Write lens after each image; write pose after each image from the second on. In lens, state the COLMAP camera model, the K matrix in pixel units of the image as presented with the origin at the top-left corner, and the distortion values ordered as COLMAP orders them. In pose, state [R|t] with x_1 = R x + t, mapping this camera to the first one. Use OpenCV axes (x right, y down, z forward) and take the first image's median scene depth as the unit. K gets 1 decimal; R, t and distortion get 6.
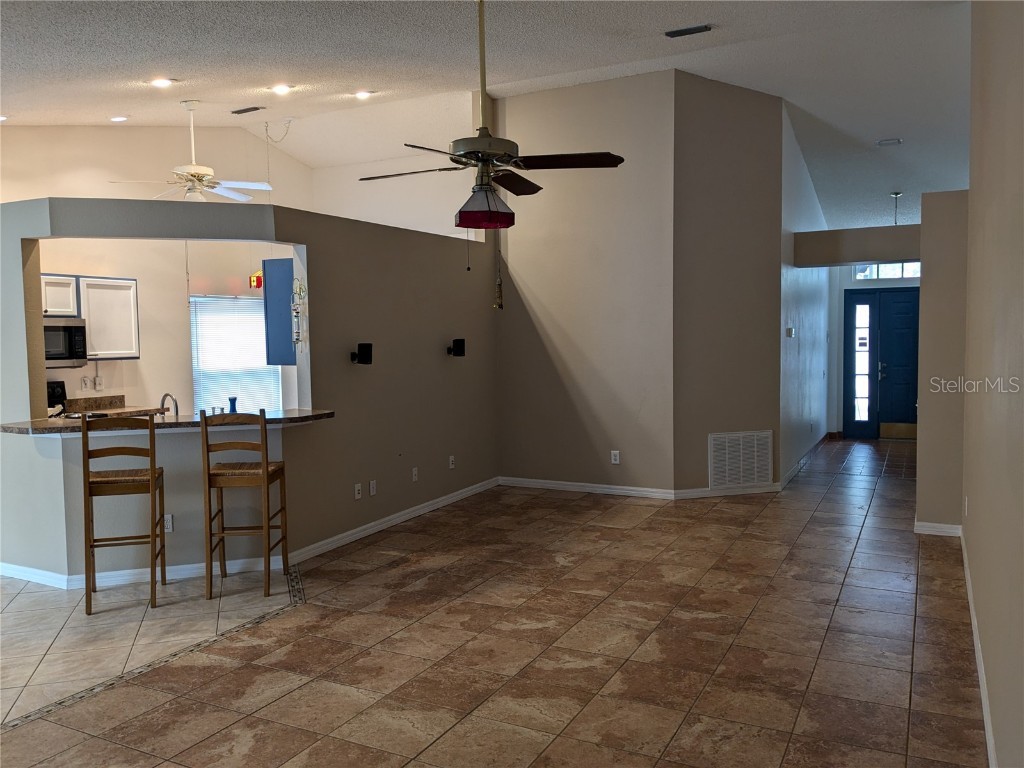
lens RADIAL K [[804.7, 0, 512.0], [0, 804.7, 384.0], [0, 0, 1]] dist [0.056672, -0.086836]
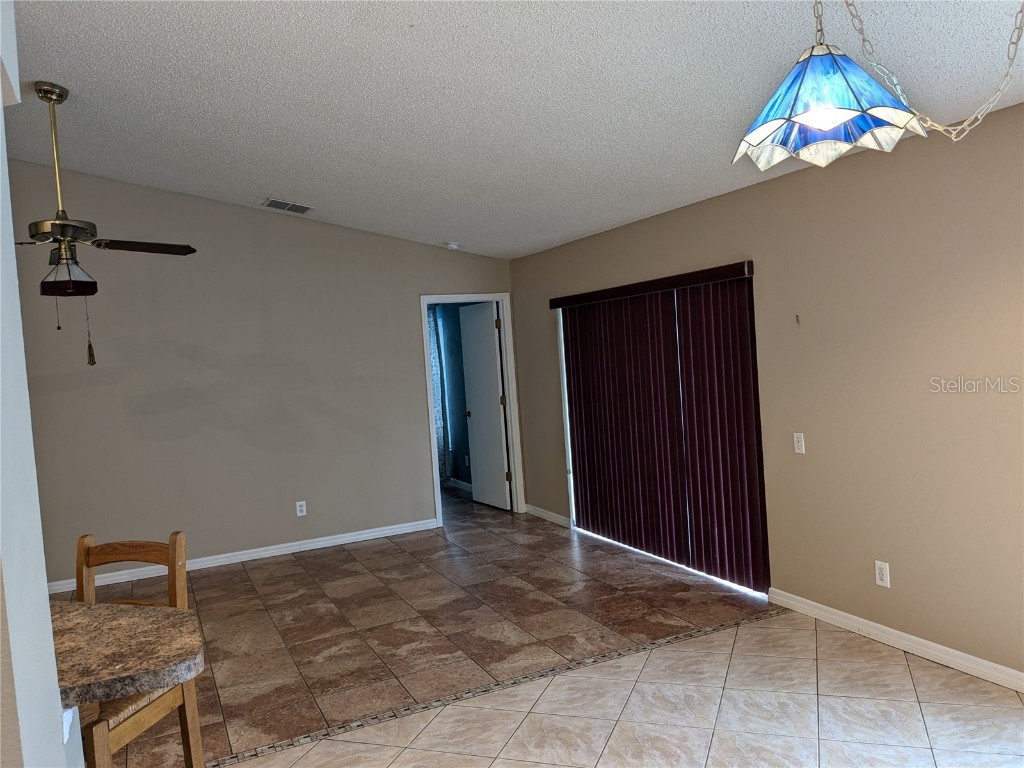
lens RADIAL K [[810.0, 0, 523.8], [0, 810.0, 383.9], [0, 0, 1]] dist [0.041150, -0.072326]
pose [[-0.789061, 0.041940, 0.612881, -1.058877], [0.119008, 0.989203, 0.085525, -0.077331], [-0.602677, 0.140422, -0.785533, 1.304637]]
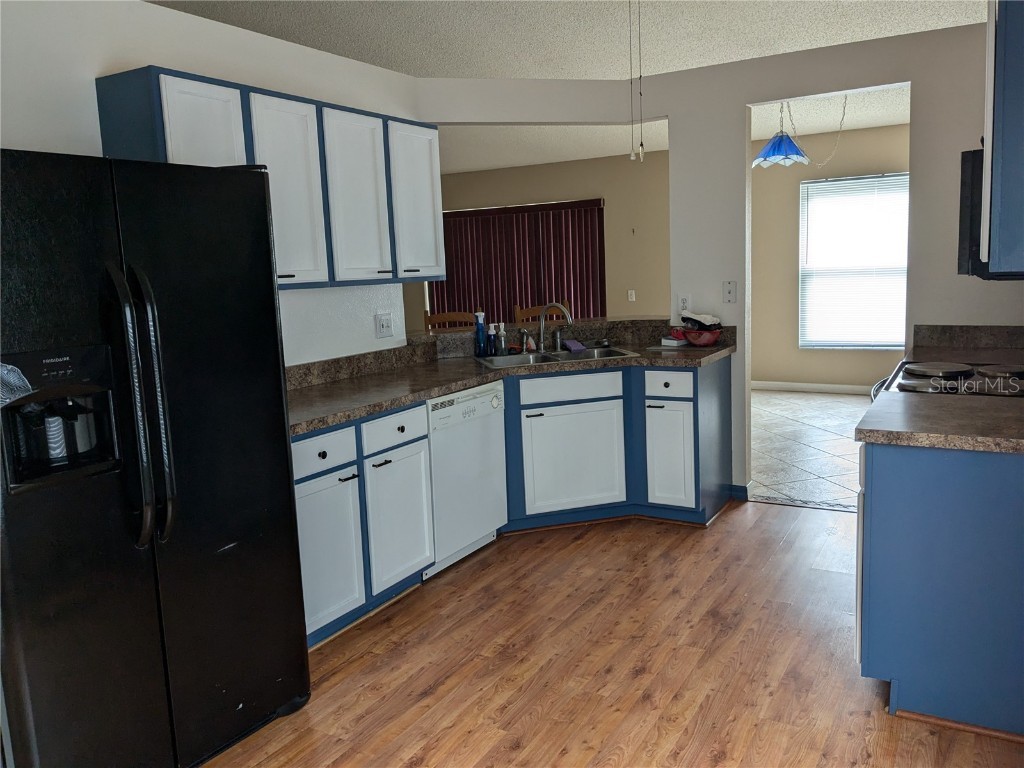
lens RADIAL K [[810.0, 0, 523.8], [0, 810.0, 383.9], [0, 0, 1]] dist [0.041150, -0.072326]
pose [[-0.997564, 0.047741, 0.050865, -0.535362], [0.057547, 0.975316, 0.213181, -0.103870], [-0.039432, 0.215589, -0.975688, 2.293339]]
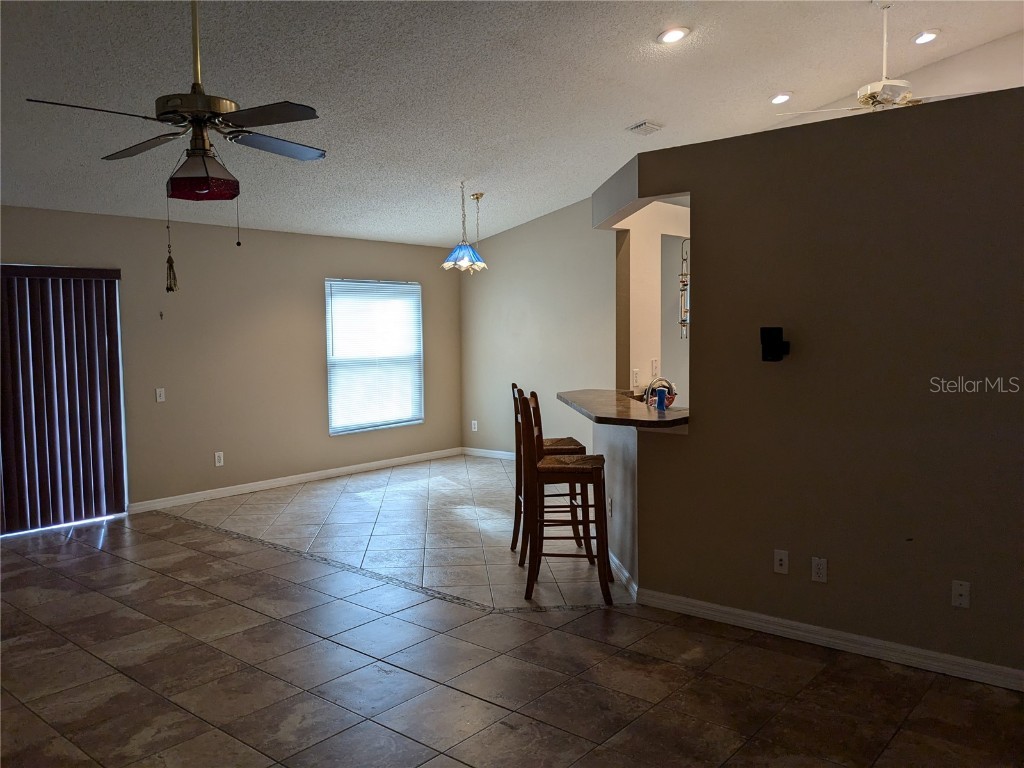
lens RADIAL K [[804.7, 0, 512.0], [0, 804.7, 384.0], [0, 0, 1]] dist [0.056672, -0.086836]
pose [[-0.218188, 0.084287, -0.972260, 0.646114], [-0.047088, 0.994194, 0.096756, -0.079773], [0.974770, 0.066893, -0.212952, 1.293940]]
